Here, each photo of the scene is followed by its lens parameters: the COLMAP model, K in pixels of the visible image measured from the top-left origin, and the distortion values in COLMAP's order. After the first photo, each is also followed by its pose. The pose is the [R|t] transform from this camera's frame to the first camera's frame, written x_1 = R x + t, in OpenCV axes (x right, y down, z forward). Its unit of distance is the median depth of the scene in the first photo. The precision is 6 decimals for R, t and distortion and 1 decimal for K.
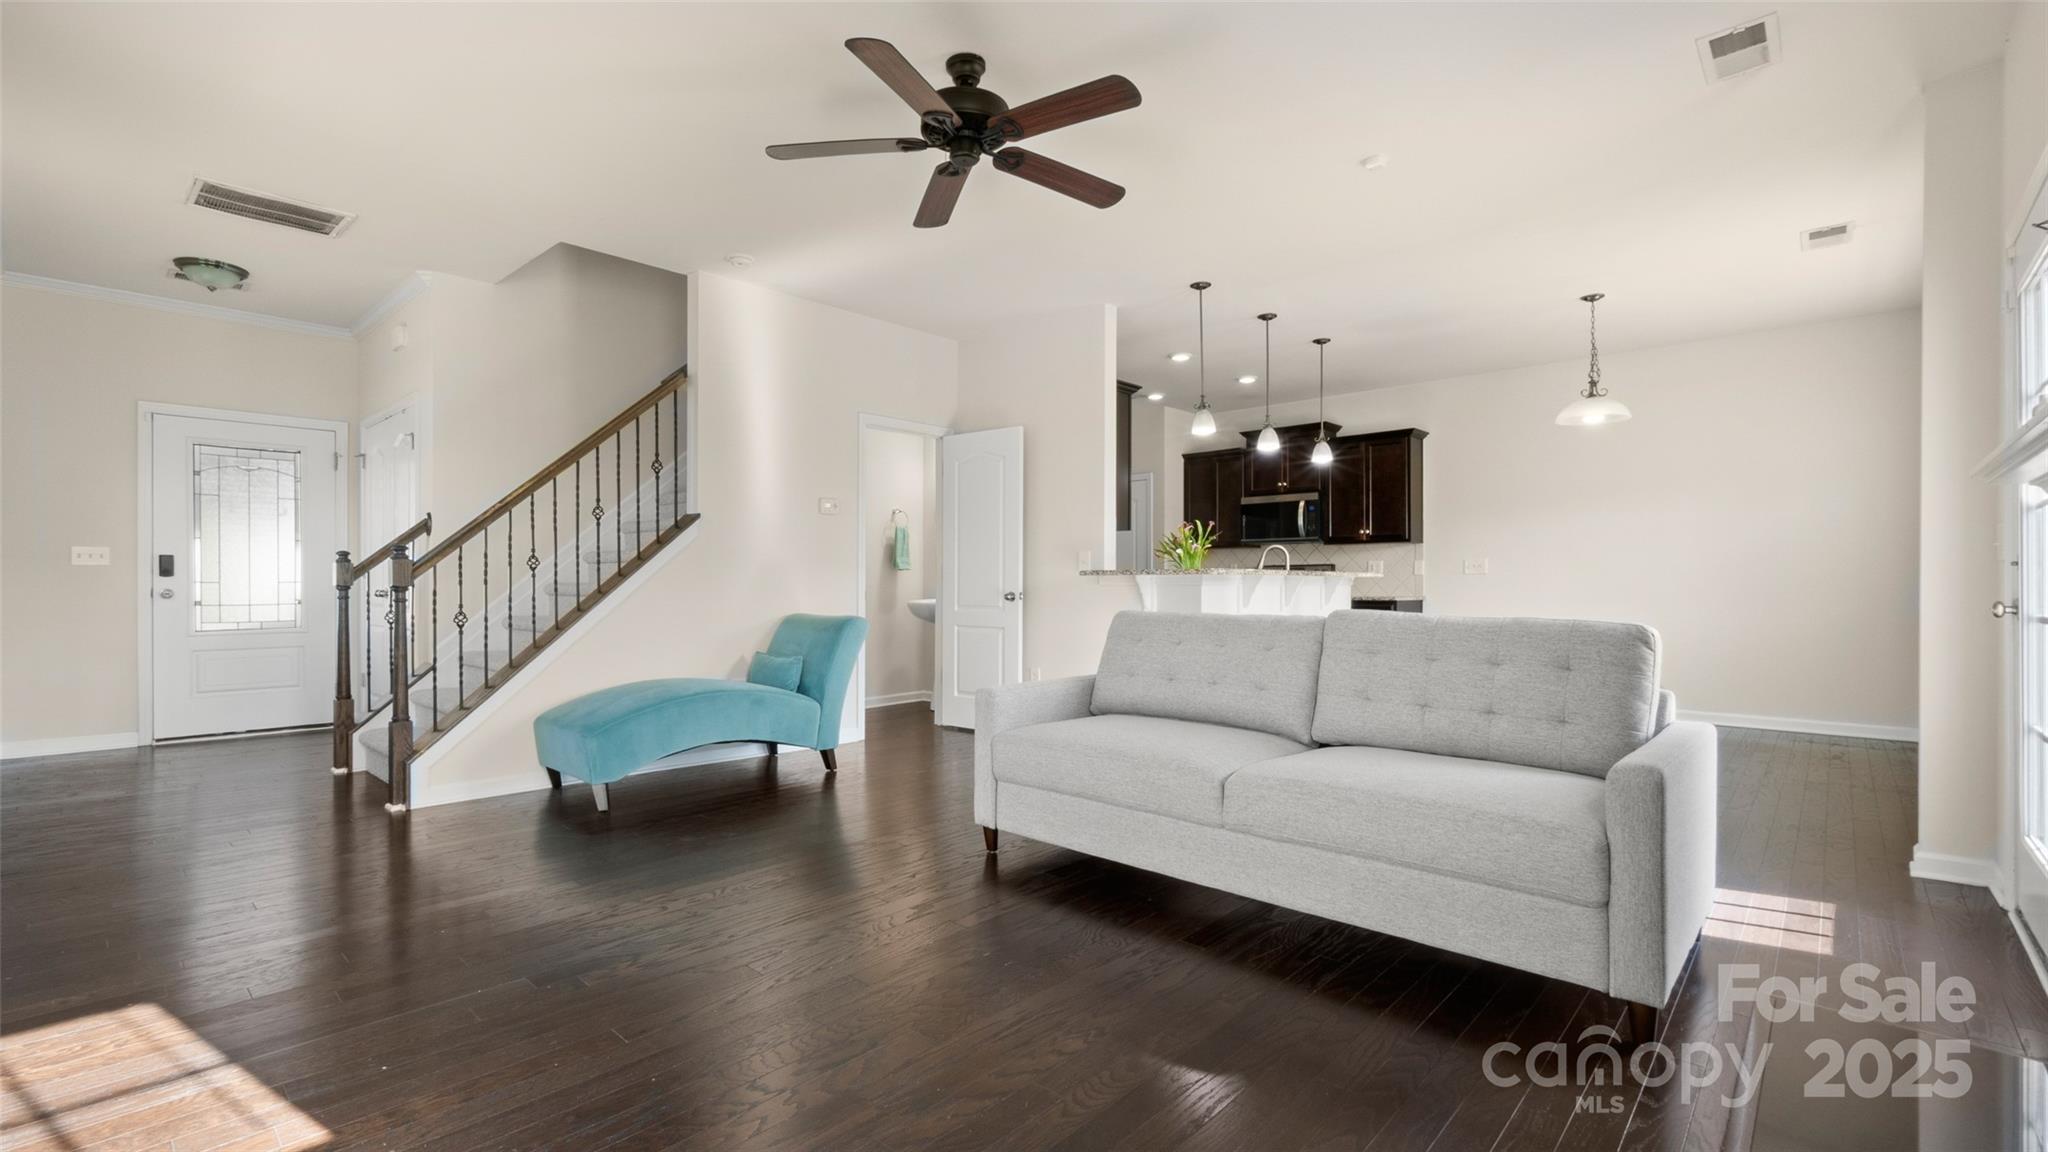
lens RADIAL K [[891.3, 0, 1023.8], [0, 891.3, 586.7], [0, 0, 1]] dist [-0.002518, 0.000118]
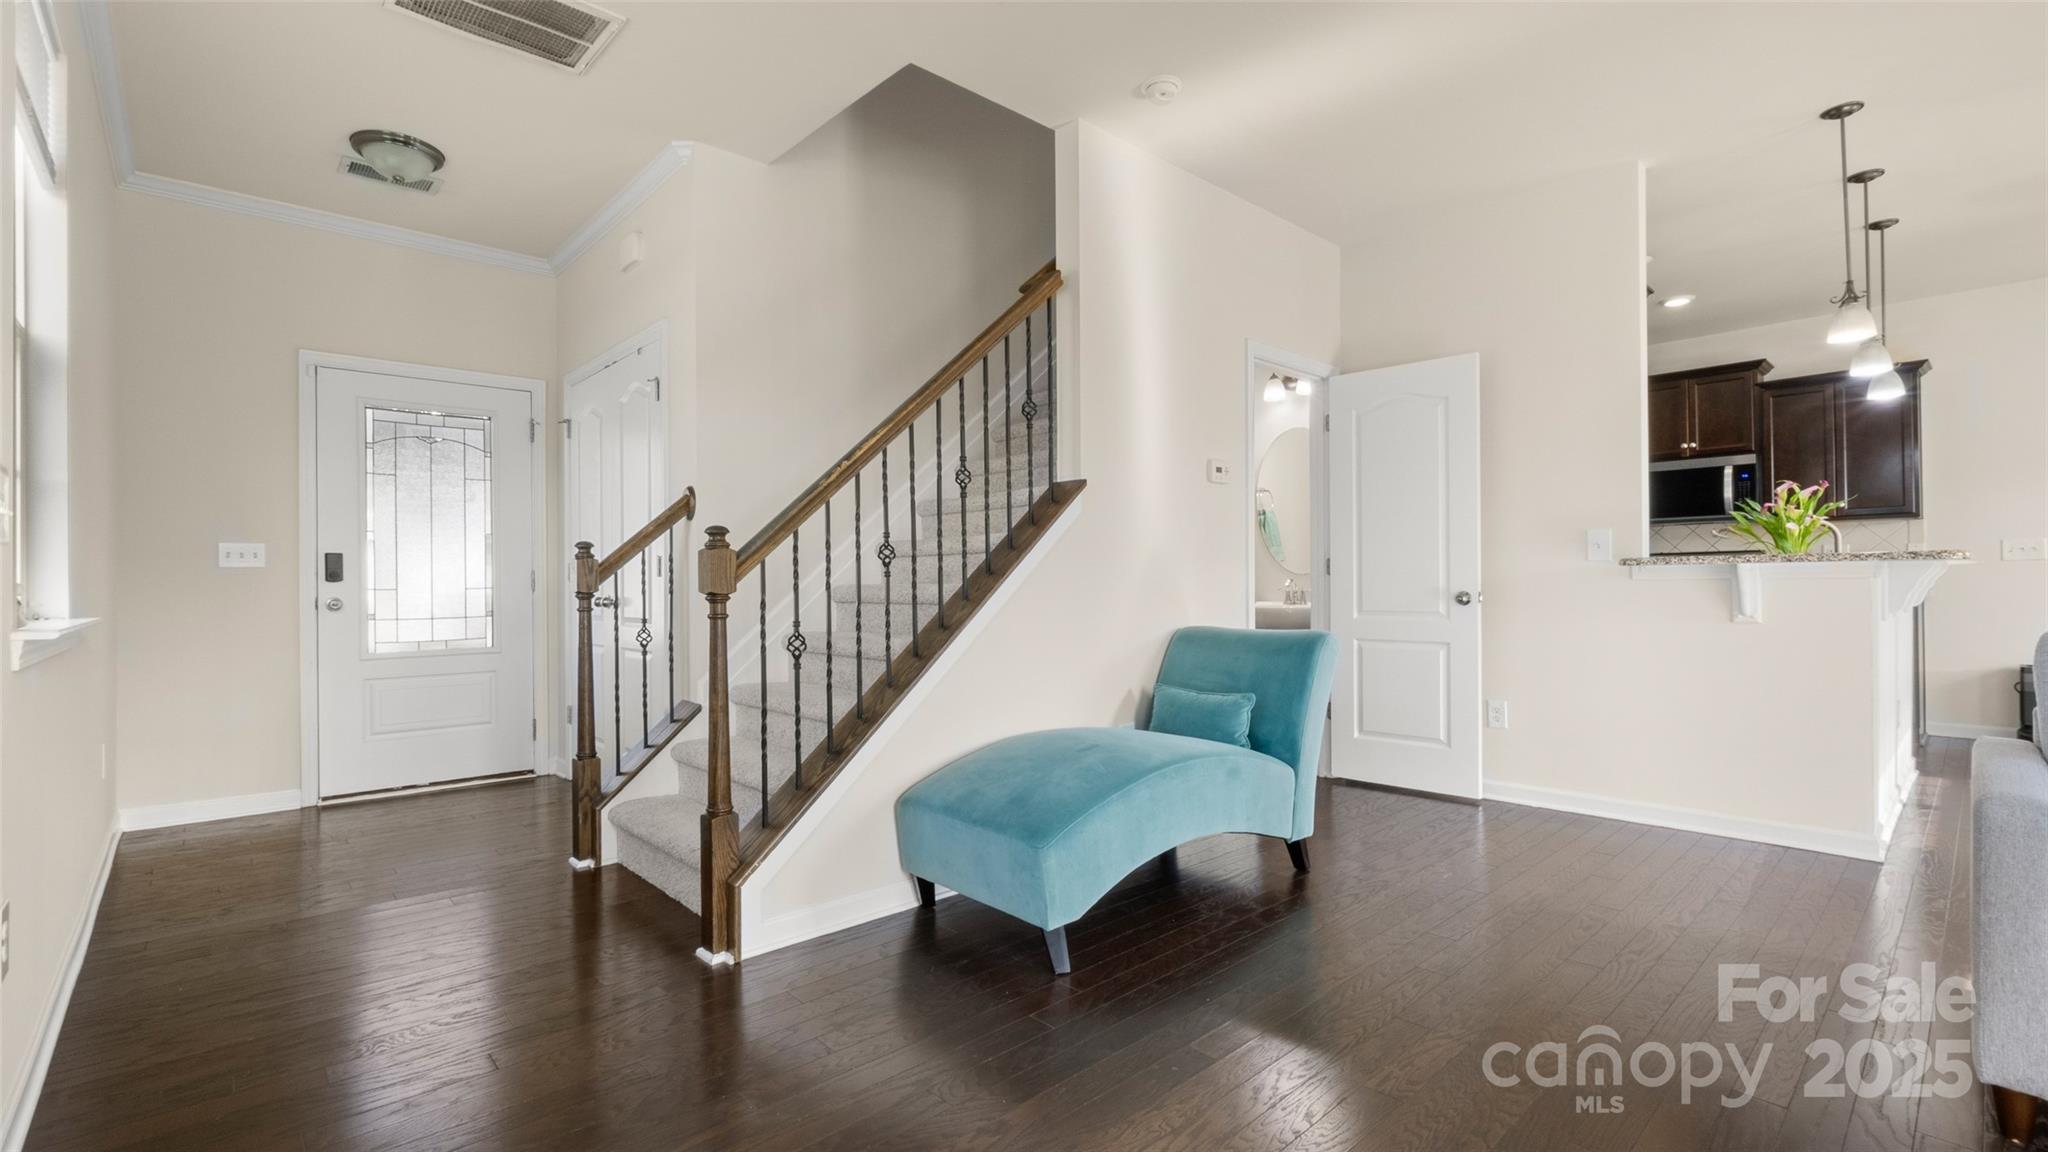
lens RADIAL K [[895.9, 0, 1021.1], [0, 895.9, 579.9], [0, 0, 1]] dist [-0.002734, -0.000233]
pose [[0.996472, -0.010491, -0.083270, -0.350304], [0.010042, 0.999933, -0.005815, -0.003135], [0.083326, 0.004958, 0.996510, 0.320057]]
